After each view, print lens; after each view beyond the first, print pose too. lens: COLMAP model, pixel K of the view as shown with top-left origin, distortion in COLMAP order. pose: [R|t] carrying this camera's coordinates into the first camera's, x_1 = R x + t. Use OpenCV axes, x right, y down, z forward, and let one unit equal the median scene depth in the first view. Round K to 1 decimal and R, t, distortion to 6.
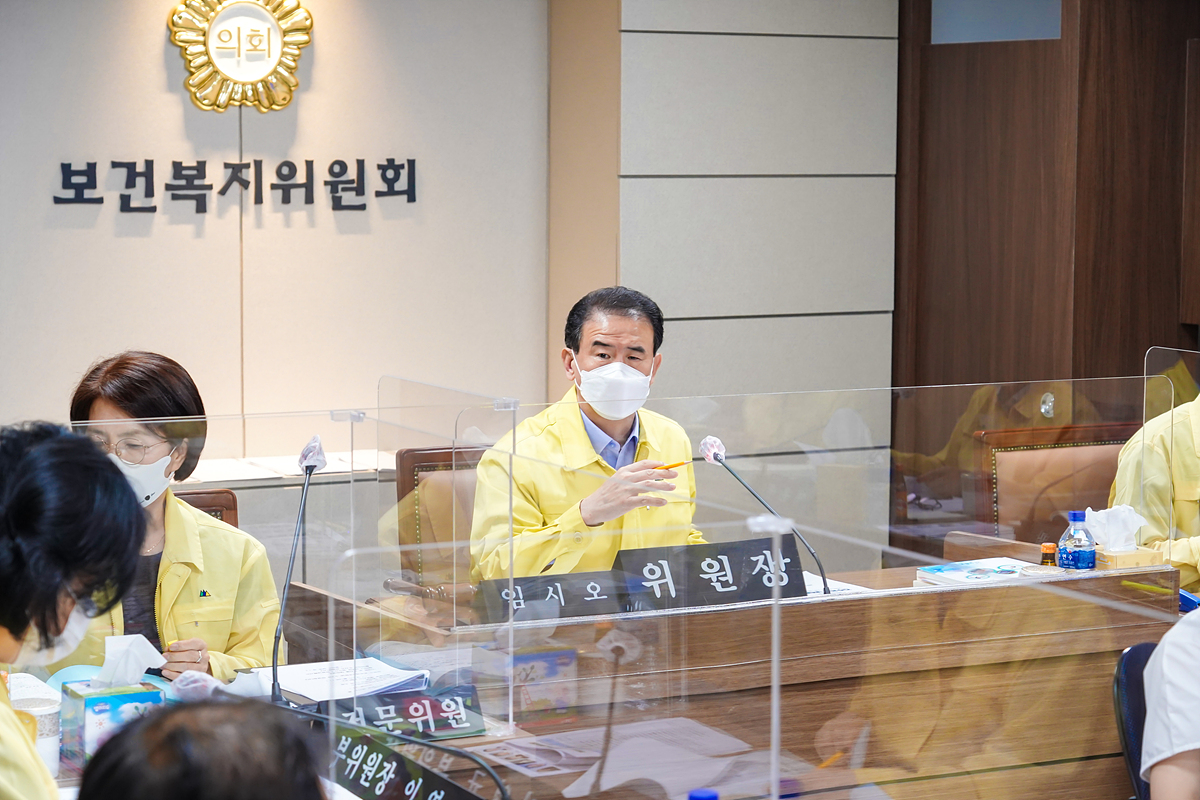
lens RADIAL K [[2767.0, 0, 600.0], [0, 2767.0, 400.0], [0, 0, 1]] dist [-0.010661, 0.418675]
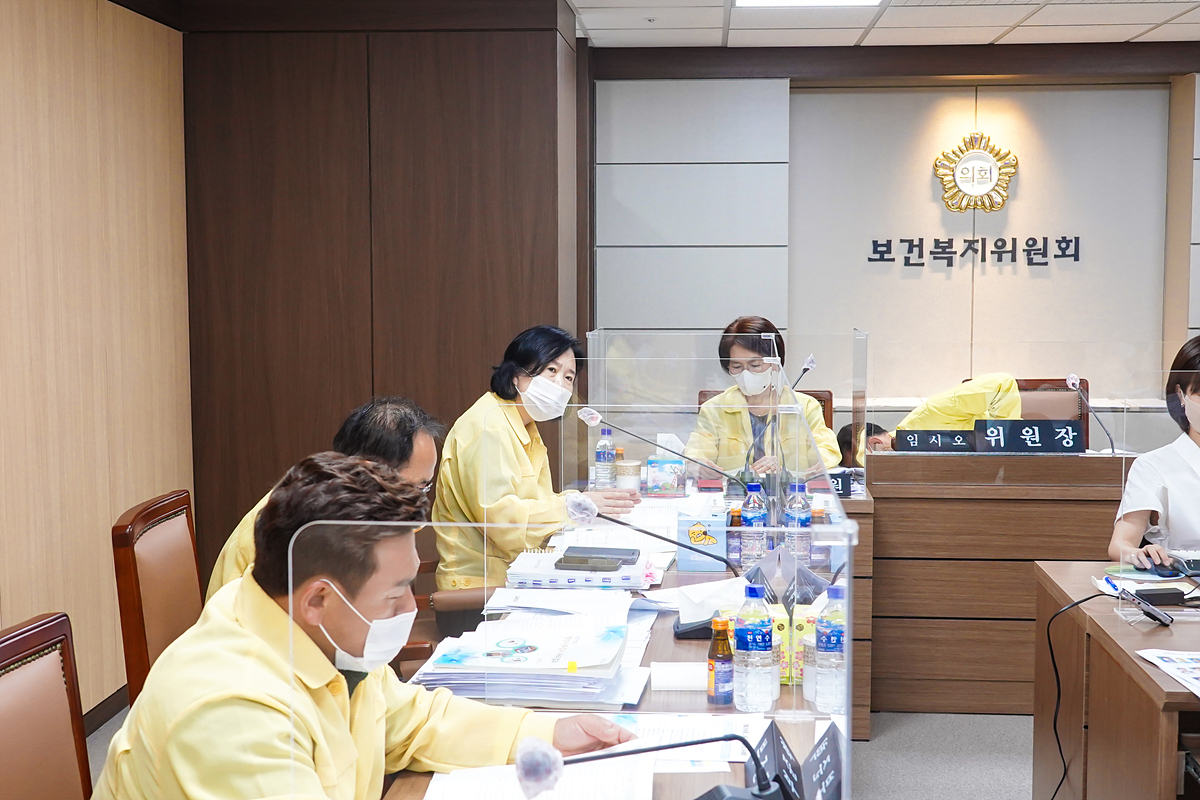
lens RADIAL K [[1649.7, 0, 600.0], [0, 1649.7, 400.0], [0, 0, 1]] dist [0.014278, 0.017278]
pose [[0.844175, 0.035204, -0.534911, 0.253234], [-0.042547, 0.999094, -0.001391, 0.033588], [0.534377, 0.023933, 0.844907, -0.062979]]
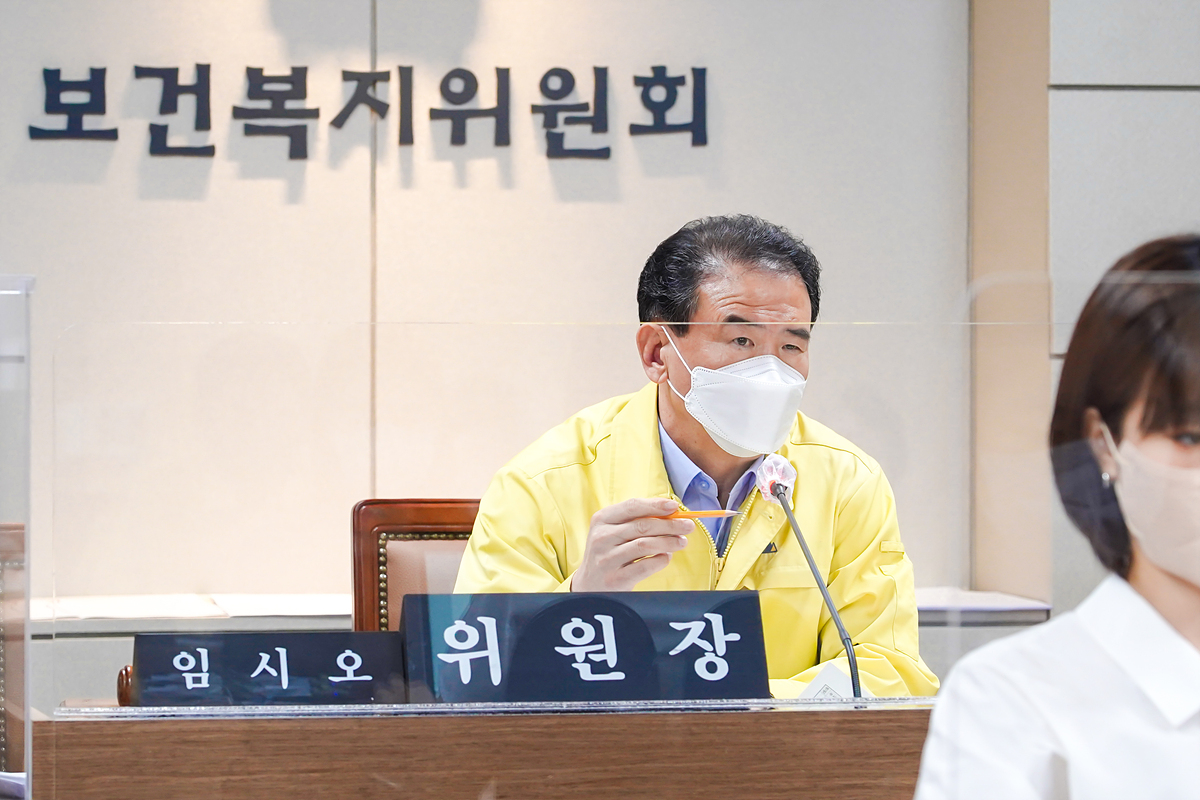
lens RADIAL K [[5223.8, 0, 600.0], [0, 5223.8, 400.0], [0, 0, 1]] dist [0.056419, -2.679845]
pose [[0.956548, 0.000322, -0.291574, 0.222655], [-0.023004, 0.996966, -0.074368, 0.058373], [0.290665, 0.077844, 0.953653, 0.008903]]
